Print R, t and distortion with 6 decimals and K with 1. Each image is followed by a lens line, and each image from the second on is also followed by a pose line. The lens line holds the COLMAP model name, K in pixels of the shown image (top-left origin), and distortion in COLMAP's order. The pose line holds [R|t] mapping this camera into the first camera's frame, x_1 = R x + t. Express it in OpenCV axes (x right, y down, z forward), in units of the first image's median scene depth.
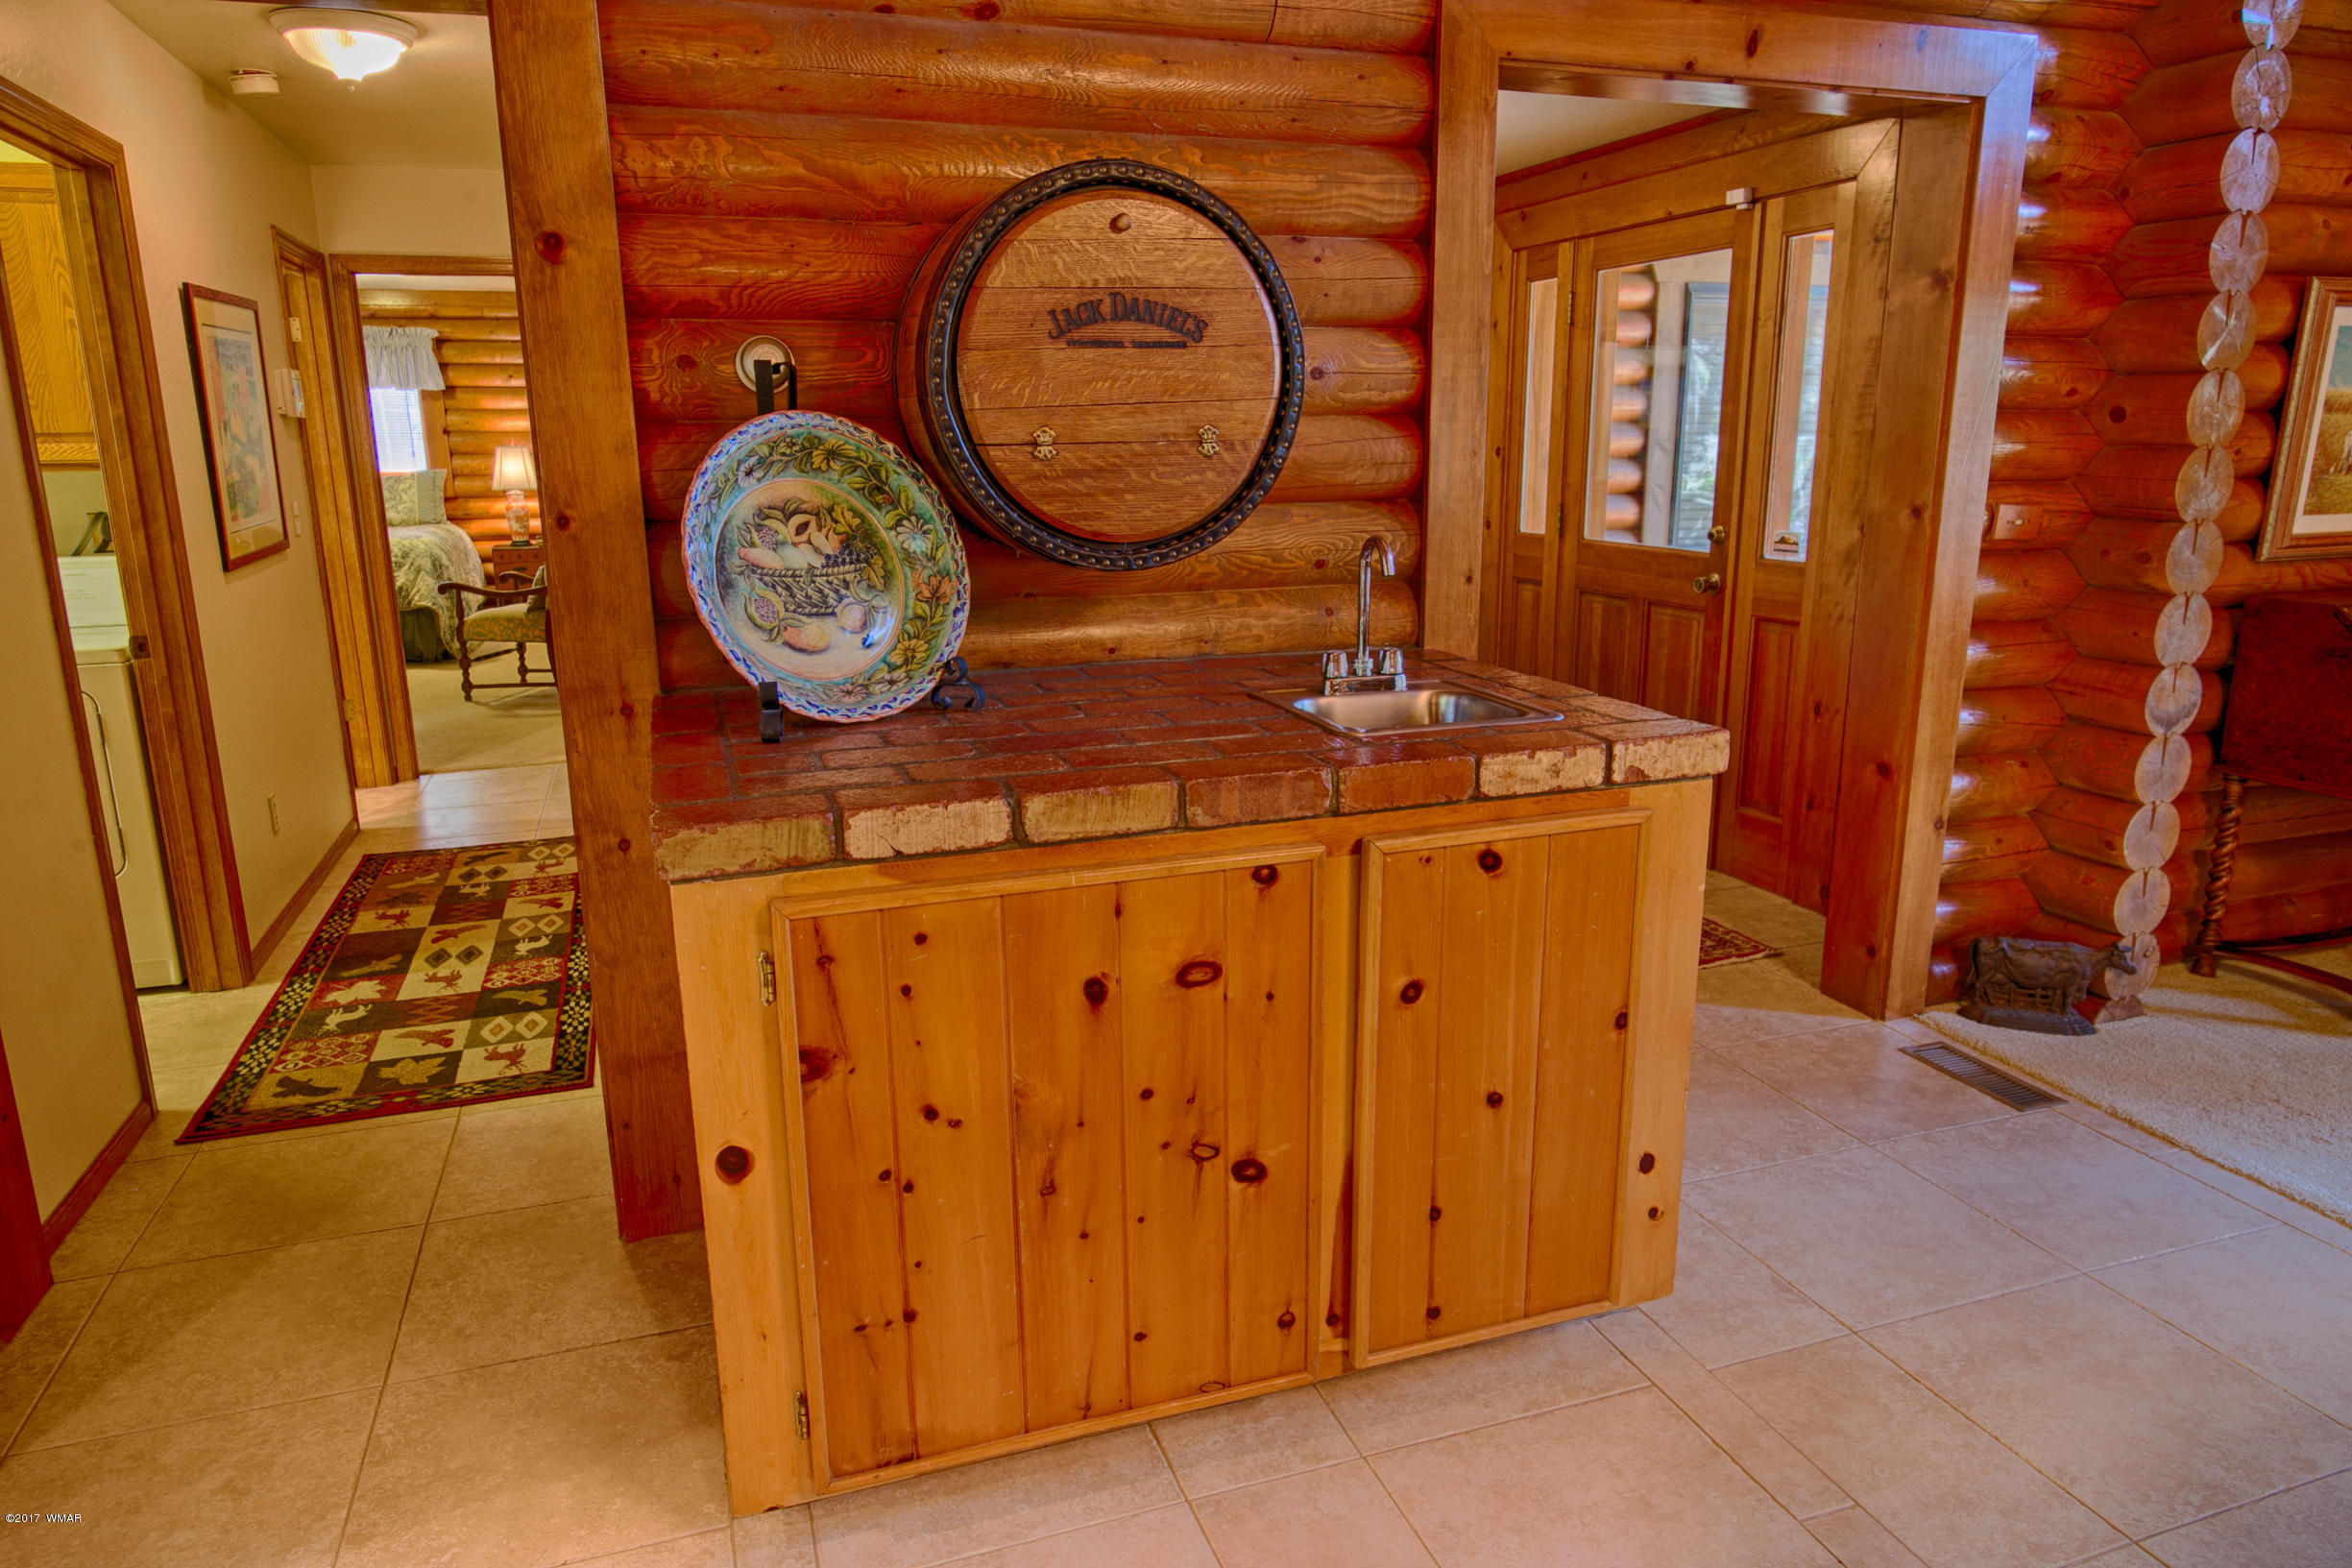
lens RADIAL K [[1461.9, 0, 1171.6], [0, 1461.9, 776.8], [0, 0, 1]] dist [-0.005491, -0.000946]
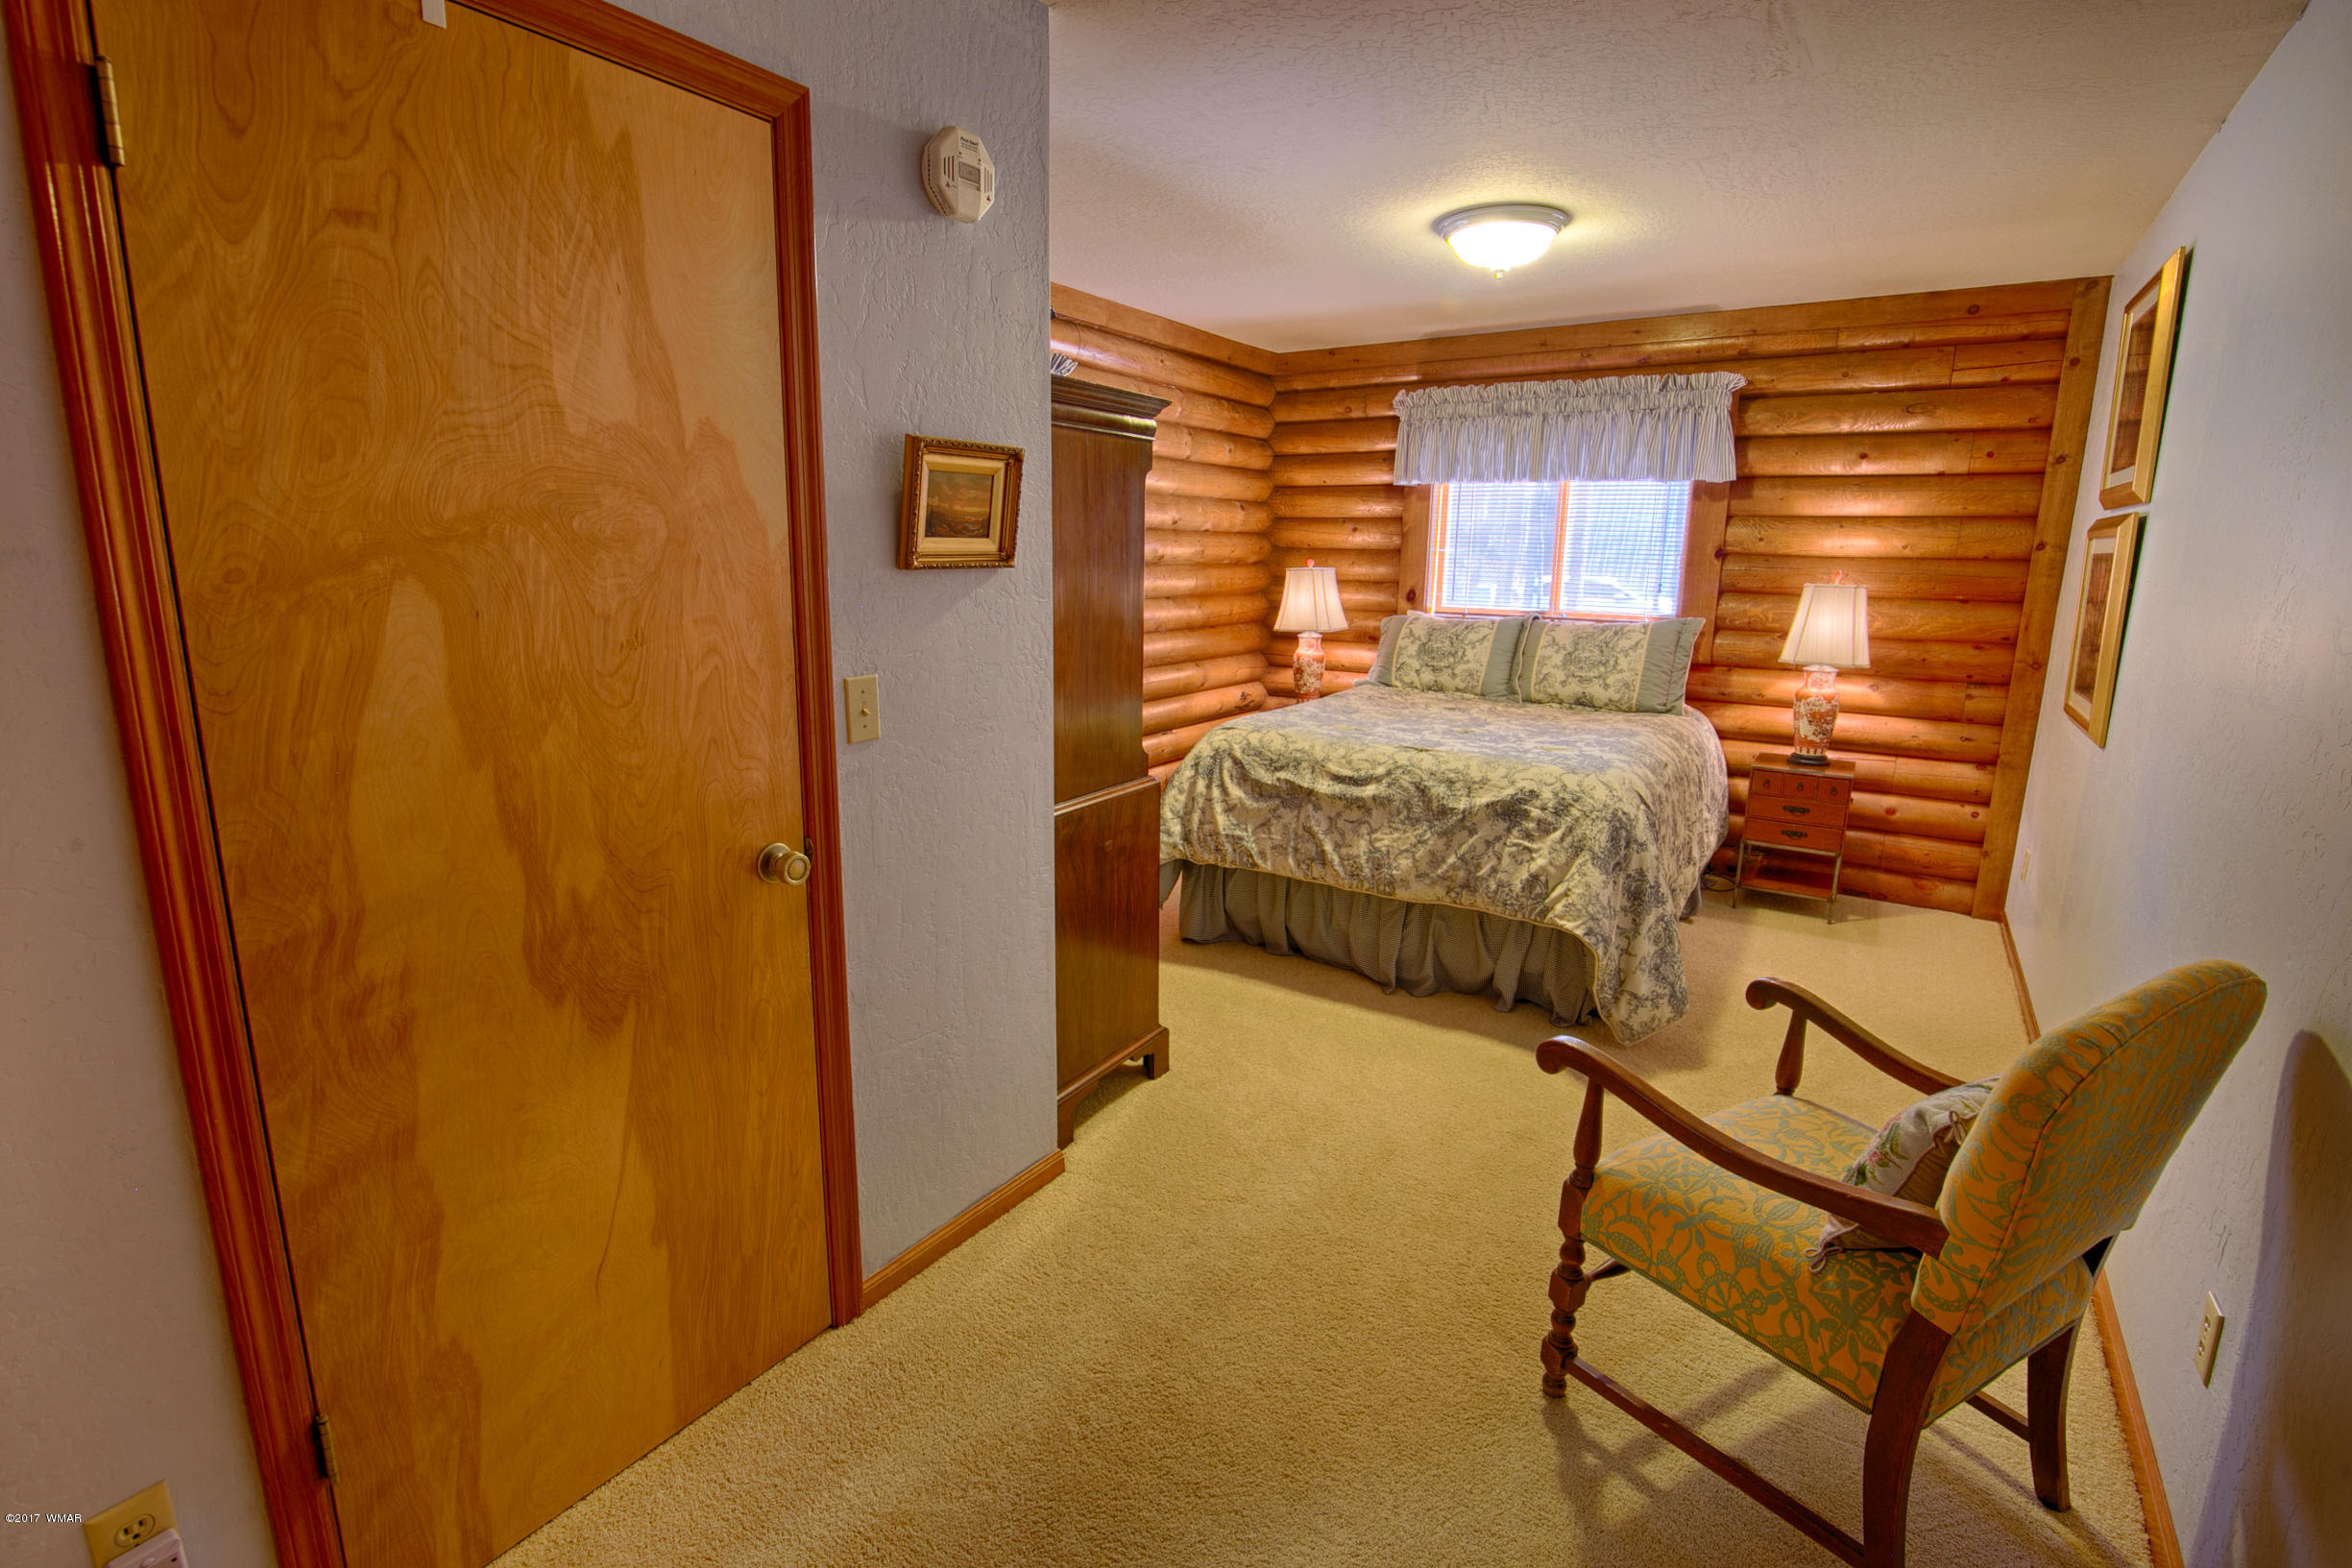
lens RADIAL K [[1089.1, 0, 1166.5], [0, 1089.1, 784.1], [0, 0, 1]] dist [-0.017321, 0.001723]
pose [[0.598118, 0.183149, -0.780200, -0.270443], [-0.203635, 0.976316, 0.073076, -0.130953], [0.775105, 0.115167, 0.621247, 0.560852]]
